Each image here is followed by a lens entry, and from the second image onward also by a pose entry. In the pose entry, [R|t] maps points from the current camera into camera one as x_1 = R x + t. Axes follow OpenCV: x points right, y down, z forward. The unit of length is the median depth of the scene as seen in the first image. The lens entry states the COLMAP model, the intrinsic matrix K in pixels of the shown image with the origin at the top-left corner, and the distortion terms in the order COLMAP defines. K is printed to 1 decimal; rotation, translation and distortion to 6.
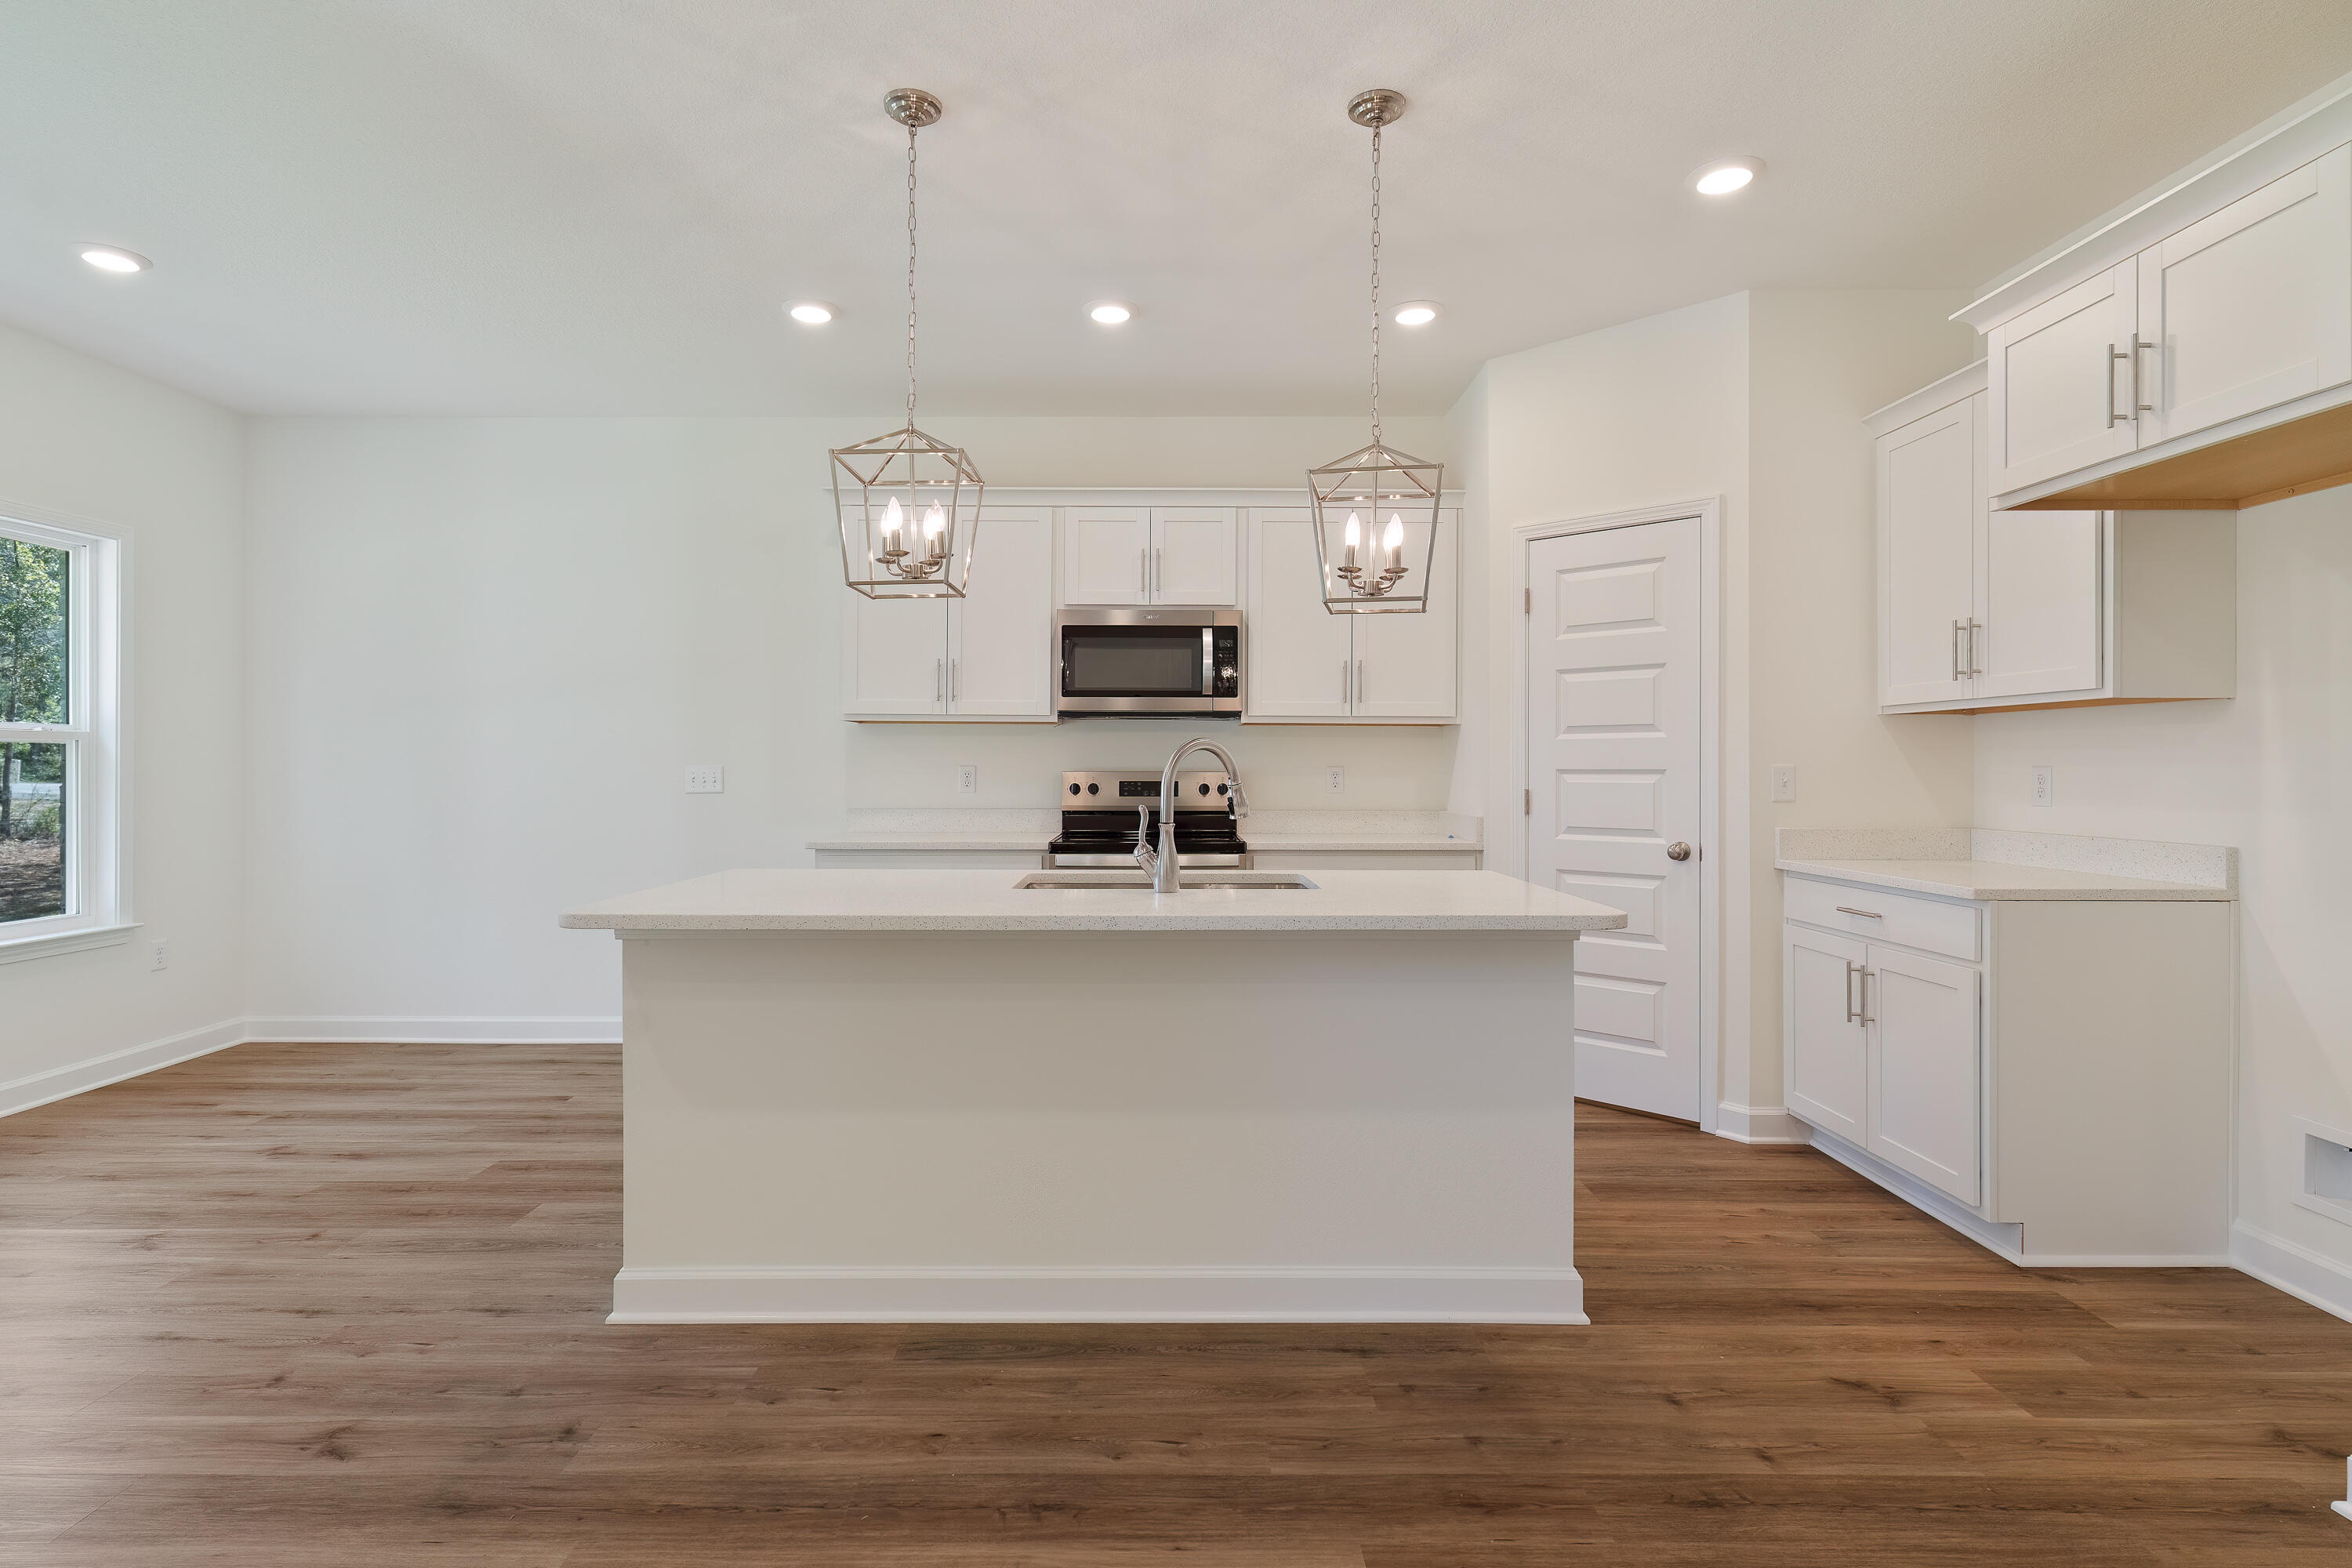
lens RADIAL K [[1159.6, 0, 1156.8], [0, 1159.6, 770.6], [0, 0, 1]] dist [0.001725, -0.000227]
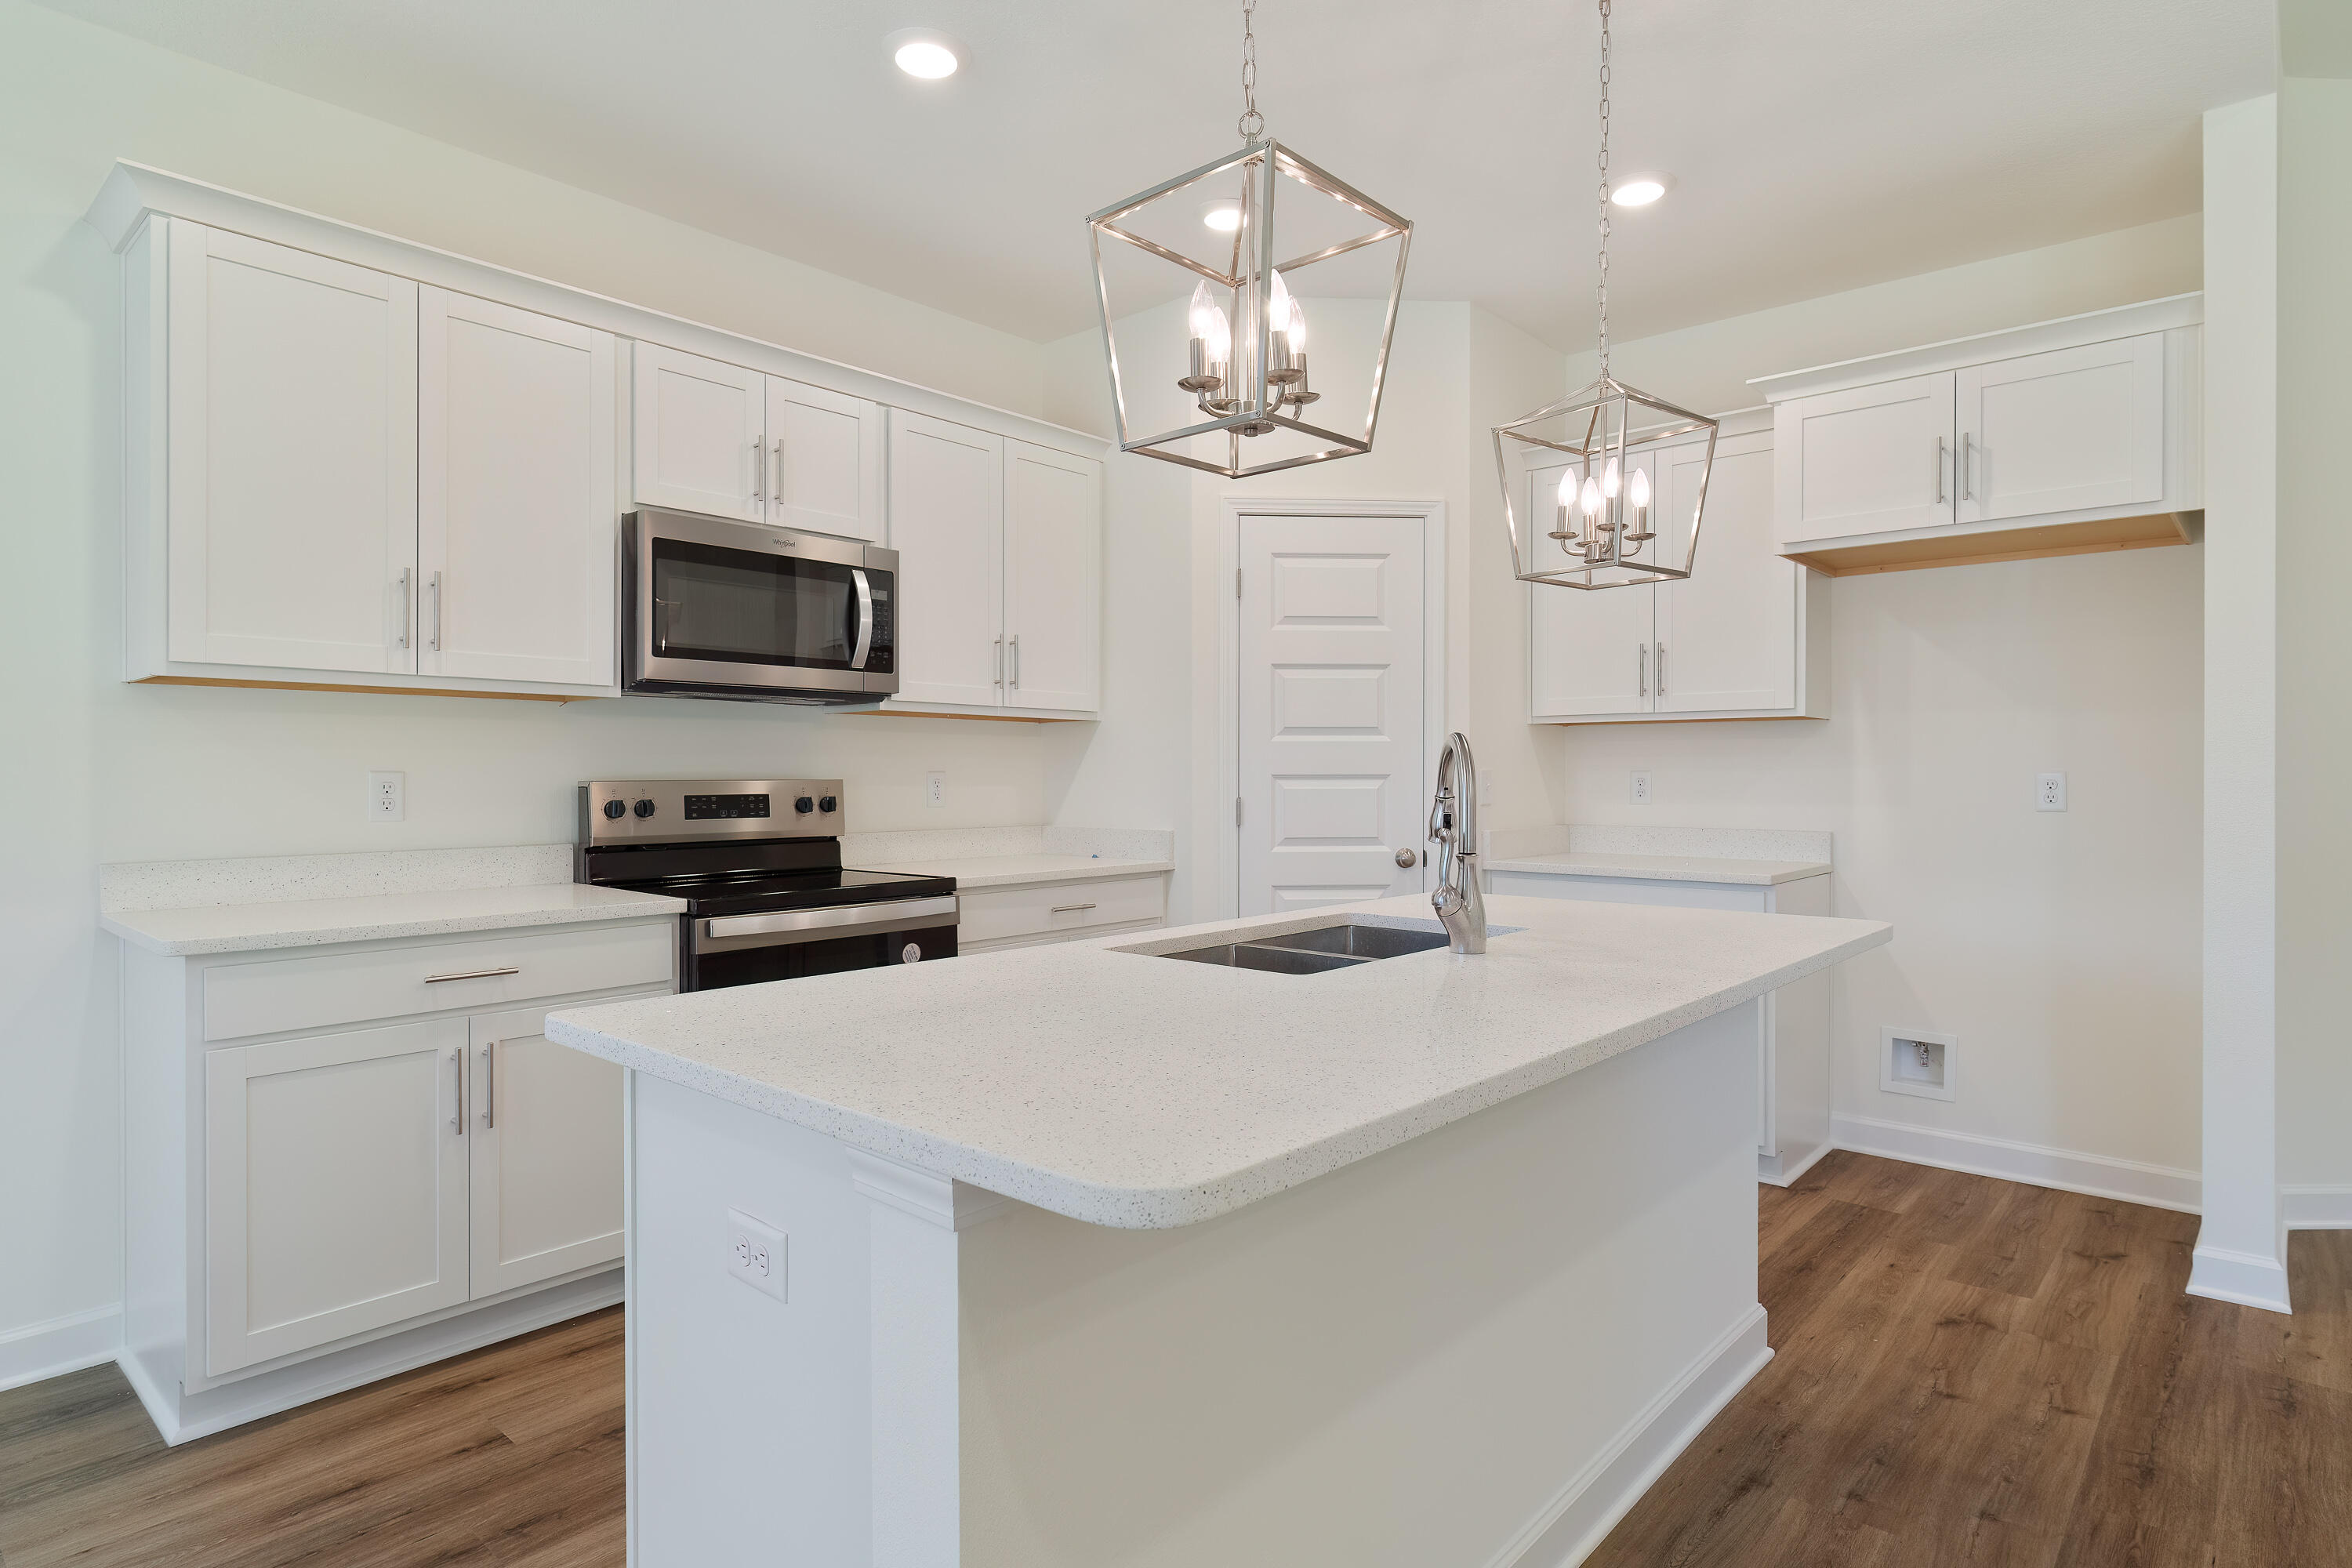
lens RADIAL K [[1264.3, 0, 1176.0], [0, 1264.3, 784.0], [0, 0, 1]] dist [0.005279, 0.001998]
pose [[0.662917, -0.009646, 0.748631, -0.473021], [0.002997, 0.999943, 0.010230, -0.004378], [-0.748687, -0.004538, 0.662908, 0.436918]]
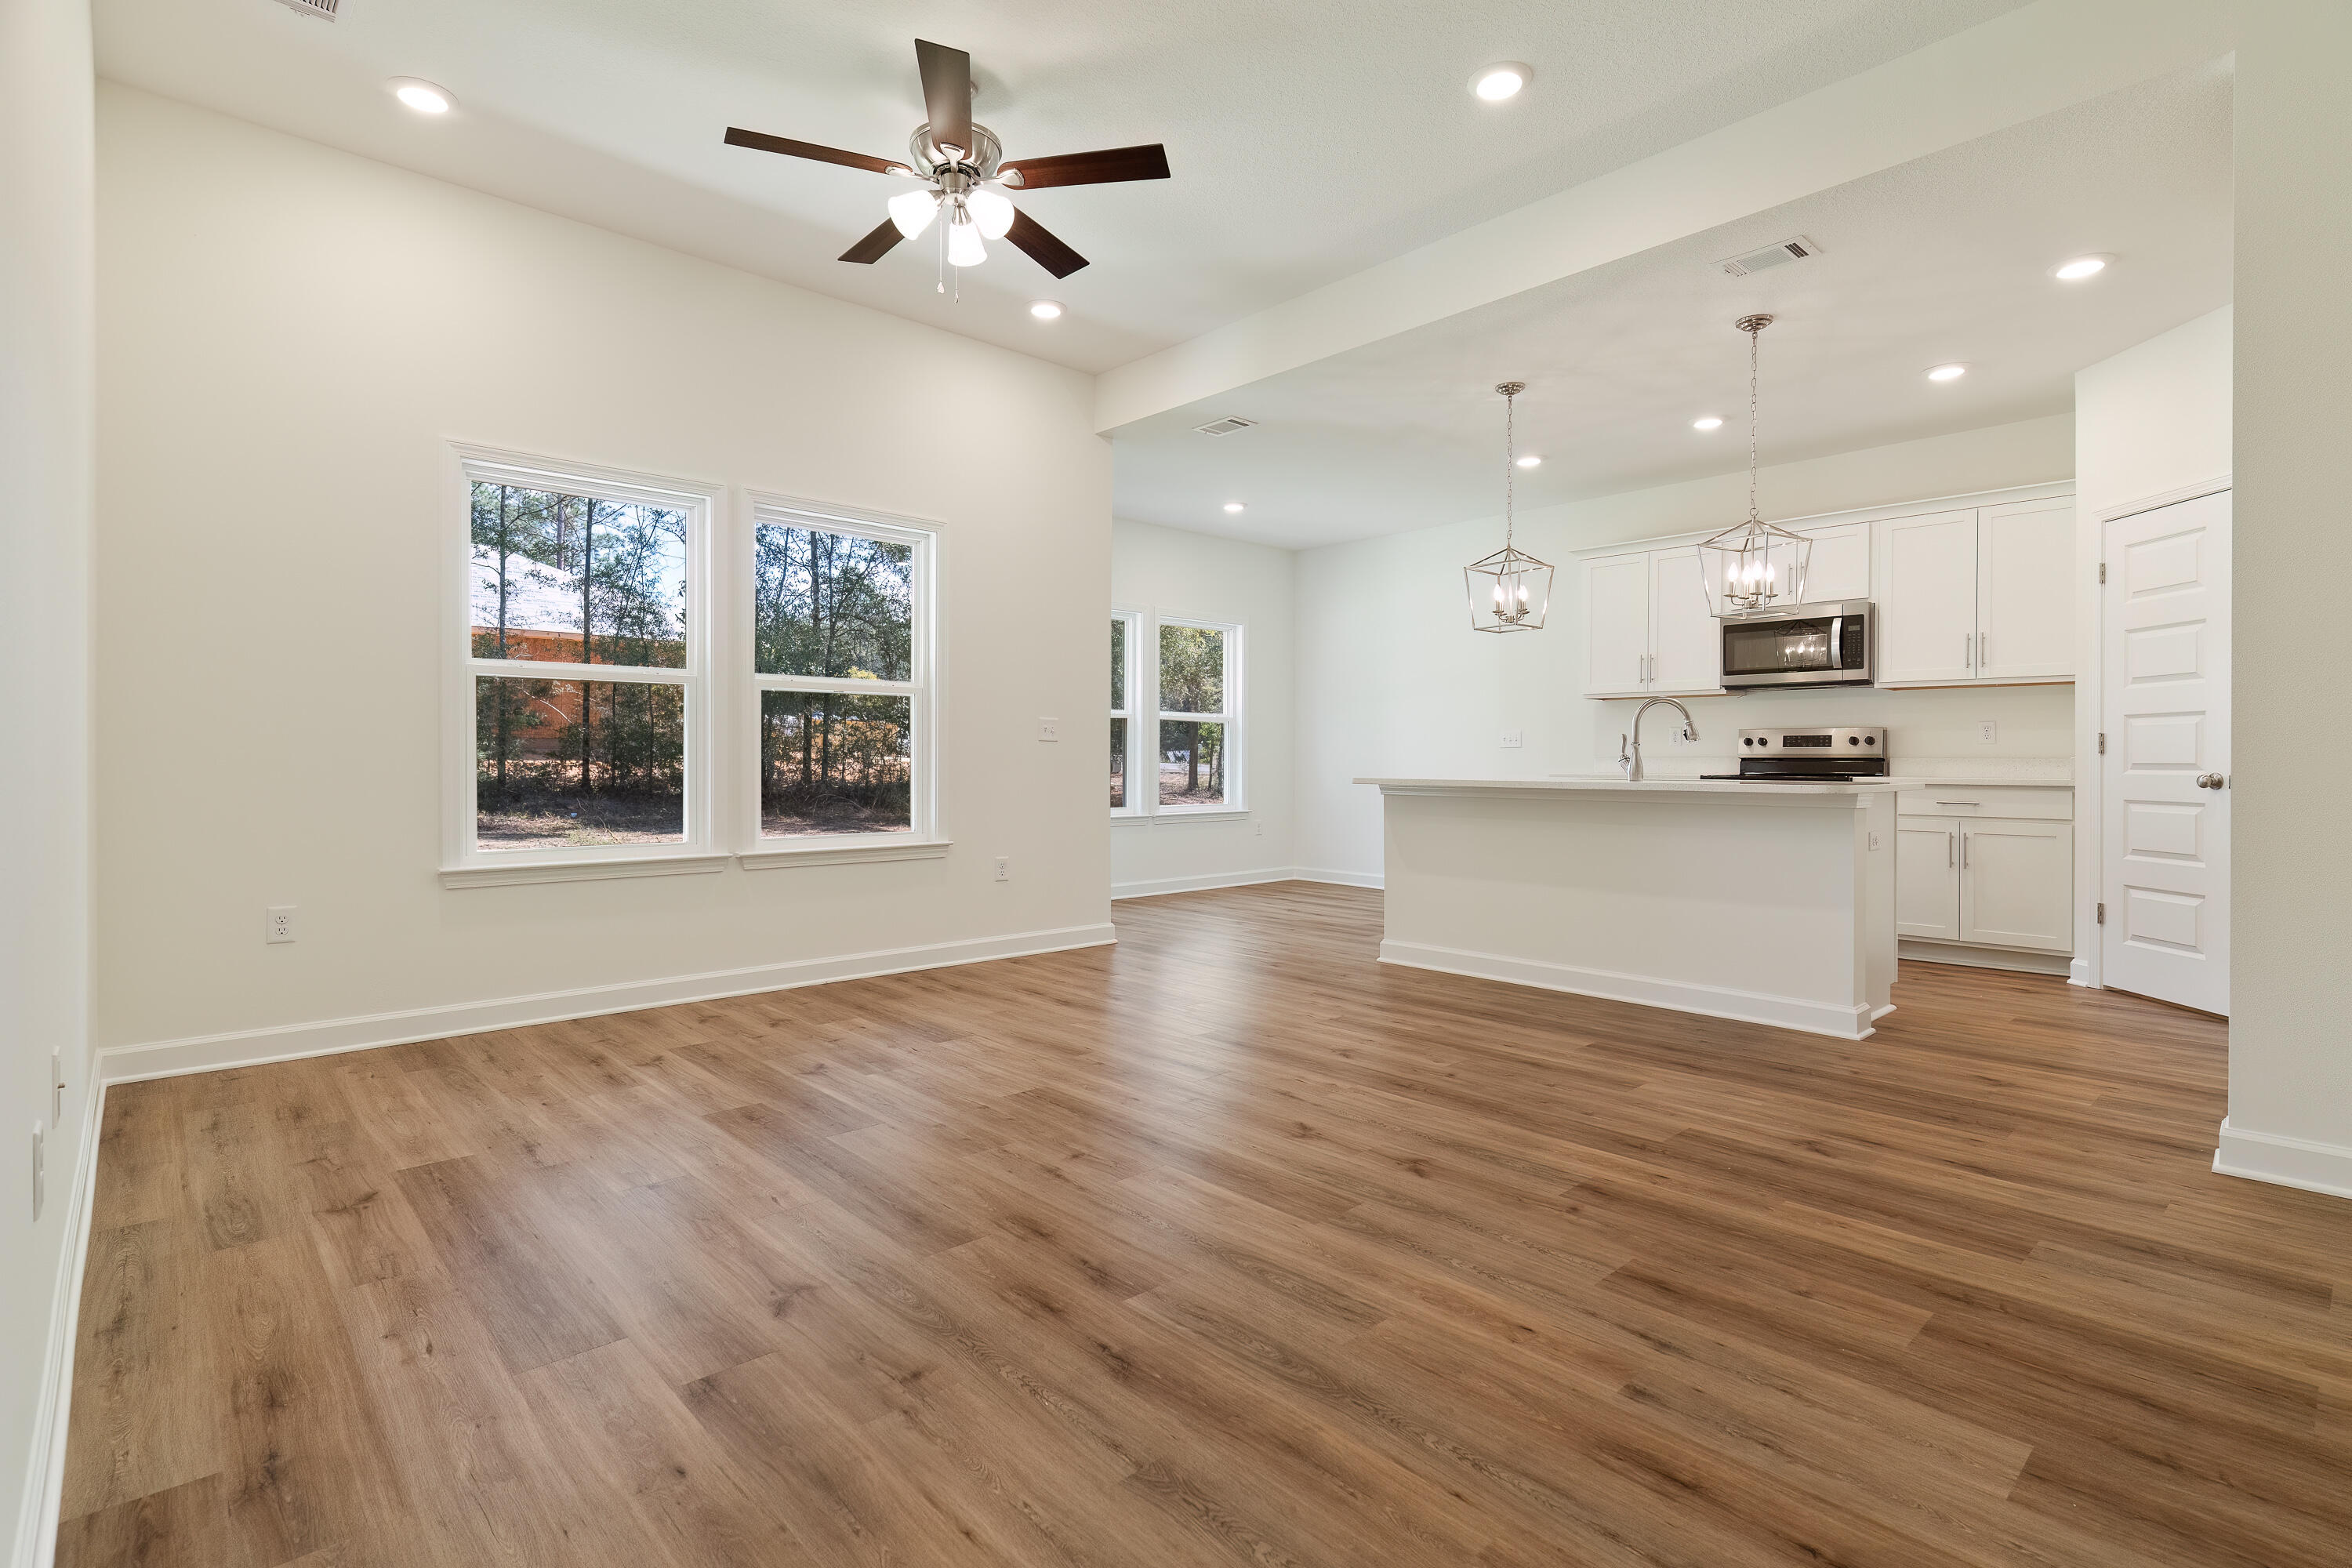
lens RADIAL K [[1123.5, 0, 1177.4], [0, 1123.5, 761.9], [0, 0, 1]] dist [0.003260, -0.001177]
pose [[0.680429, 0.001187, -0.732813, 0.568847], [-0.003654, 0.999992, -0.001774, 0.056687], [0.732805, 0.003885, 0.680428, -0.515188]]
